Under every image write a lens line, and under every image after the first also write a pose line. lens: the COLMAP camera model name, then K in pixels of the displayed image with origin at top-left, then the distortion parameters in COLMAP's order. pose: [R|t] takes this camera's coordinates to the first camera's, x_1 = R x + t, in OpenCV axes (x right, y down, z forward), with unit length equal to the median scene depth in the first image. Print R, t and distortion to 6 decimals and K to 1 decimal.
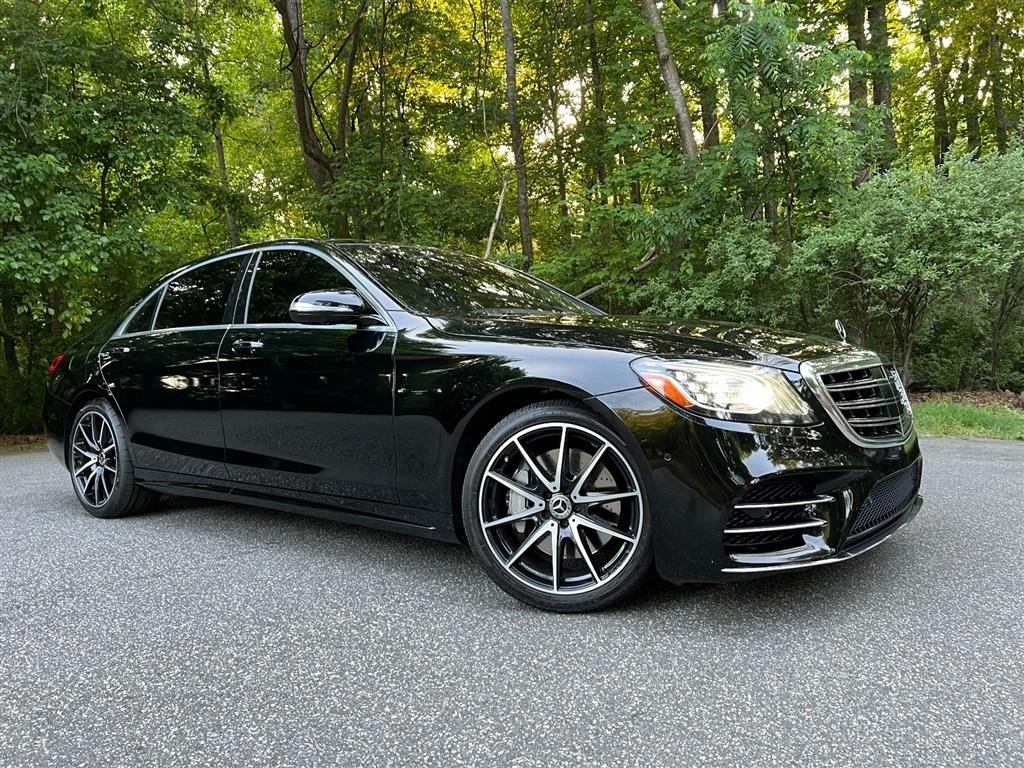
lens RADIAL K [[769.0, 0, 515.9], [0, 769.0, 377.3], [0, 0, 1]] dist [0.052149, -0.061653]
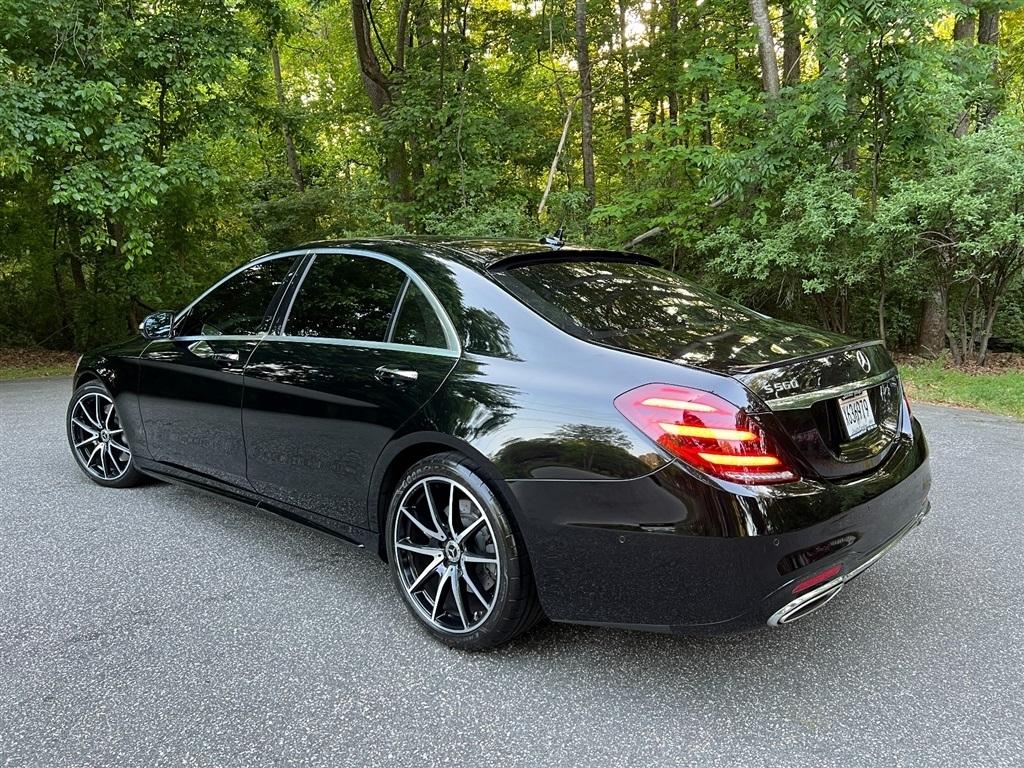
lens RADIAL K [[769.0, 0, 515.7], [0, 769.0, 386.4], [0, 0, 1]] dist [0.052149, -0.061653]
pose [[0.997243, 0.041840, -0.061292, -0.012200], [-0.033936, 0.991607, 0.124756, -0.051661], [0.065998, -0.122332, 0.990292, 0.018731]]
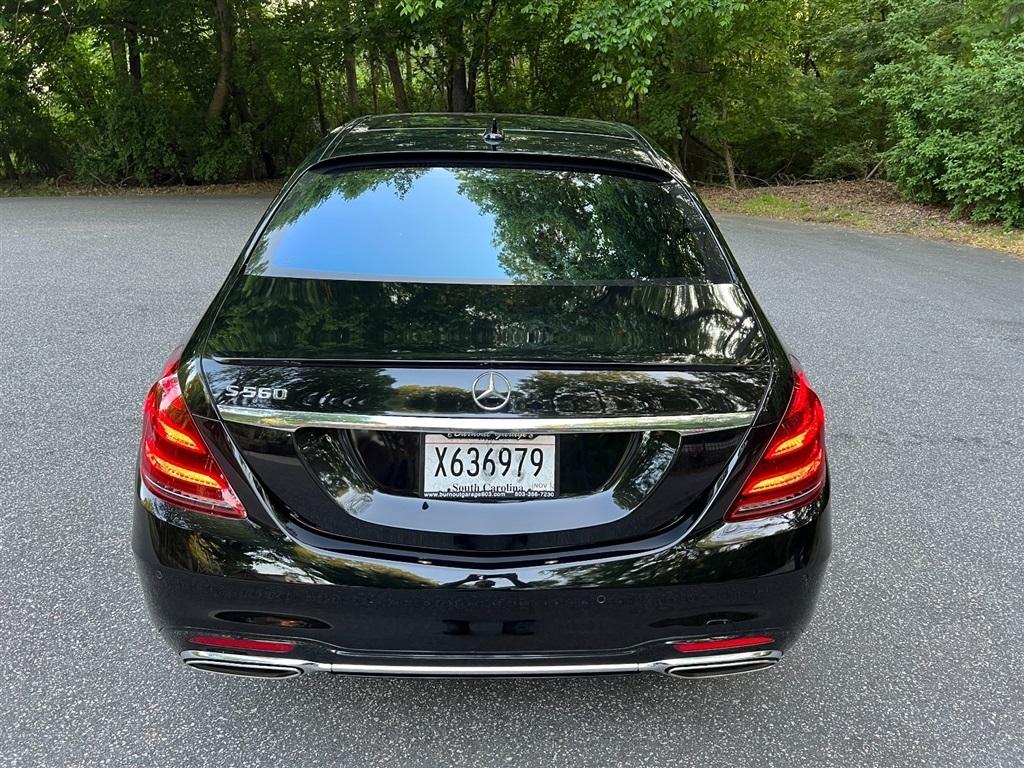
lens RADIAL K [[769.0, 0, 517.4], [0, 769.0, 378.1], [0, 0, 1]] dist [0.052149, -0.061653]
pose [[0.635186, 0.320022, -0.702940, 0.220008], [-0.069828, 0.930188, 0.360382, -0.092362], [0.769196, -0.179824, 0.613188, 0.205728]]
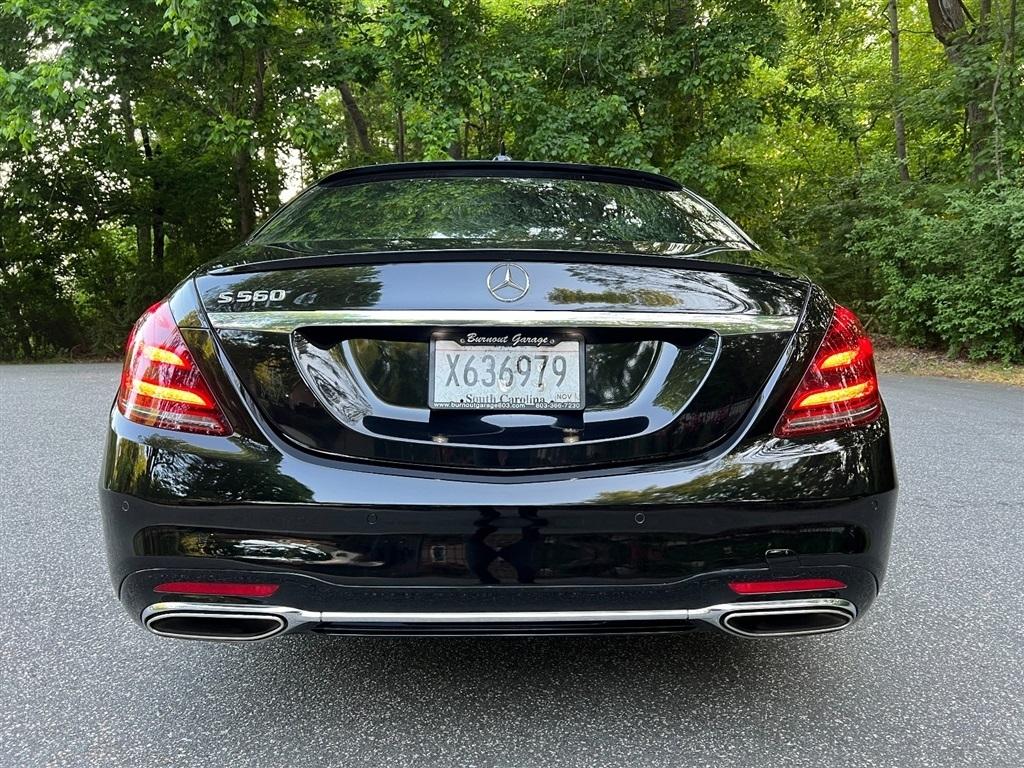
lens RADIAL K [[769.0, 0, 517.4], [0, 769.0, 377.1], [0, 0, 1]] dist [0.052149, -0.061653]
pose [[0.636827, 0.133152, -0.759422, 0.219824], [-0.052089, 0.990154, 0.129927, -0.031178], [0.769246, -0.043184, 0.637492, 0.206285]]
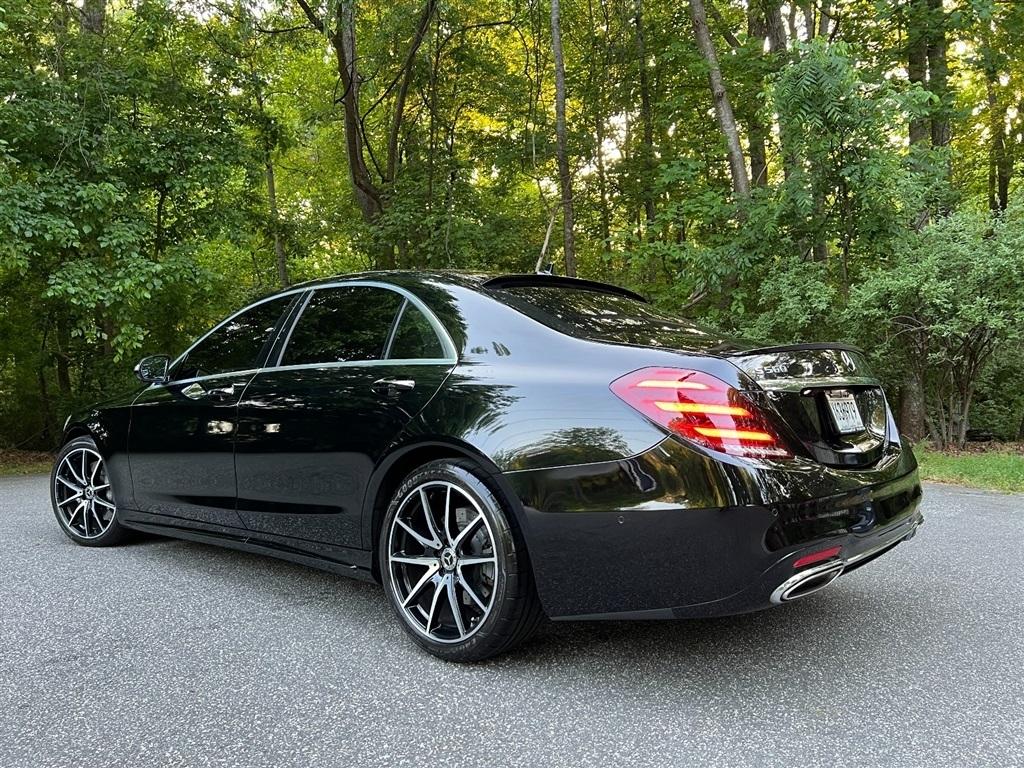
lens RADIAL K [[769.0, 0, 516.6], [0, 769.0, 390.9], [0, 0, 1]] dist [0.052149, -0.061653]
pose [[0.998629, 0.027660, -0.044430, -0.014823], [-0.028530, 0.999411, -0.019065, -0.011151], [0.043877, 0.020307, 0.998831, 0.011210]]
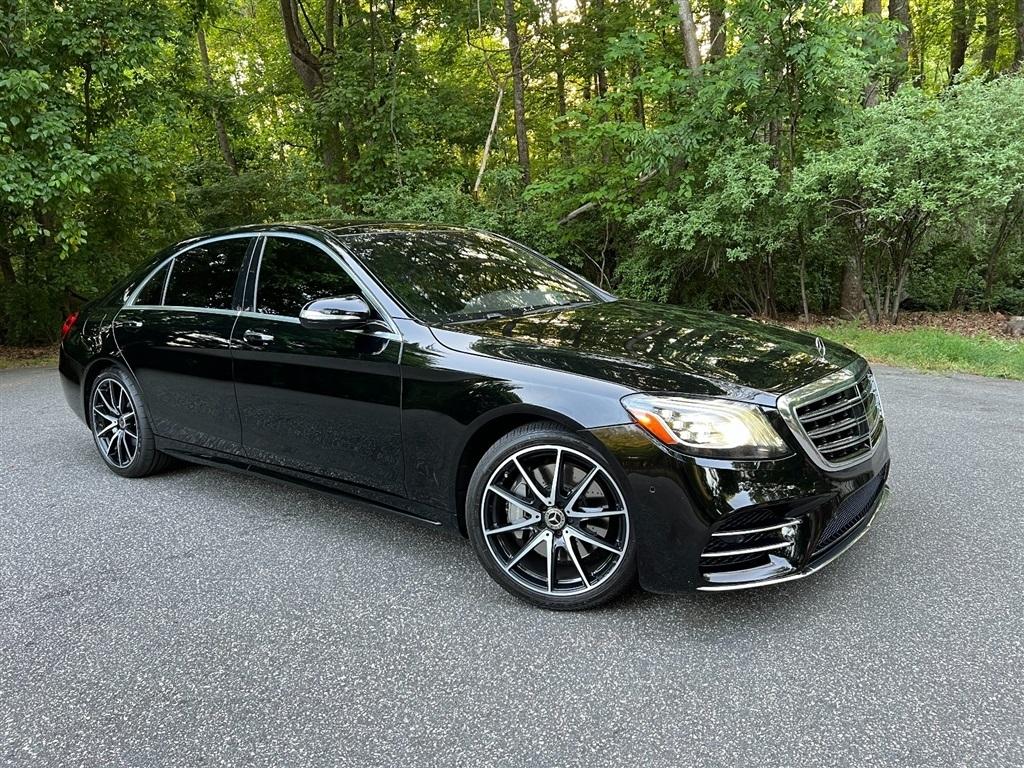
lens RADIAL K [[769.0, 0, 509.5], [0, 769.0, 382.9], [0, 0, 1]] dist [0.052149, -0.061653]
pose [[0.999996, 0.001887, -0.001911, -0.001490], [-0.001587, 0.989230, 0.146361, -0.048837], [0.002167, -0.146357, 0.989229, -0.017207]]
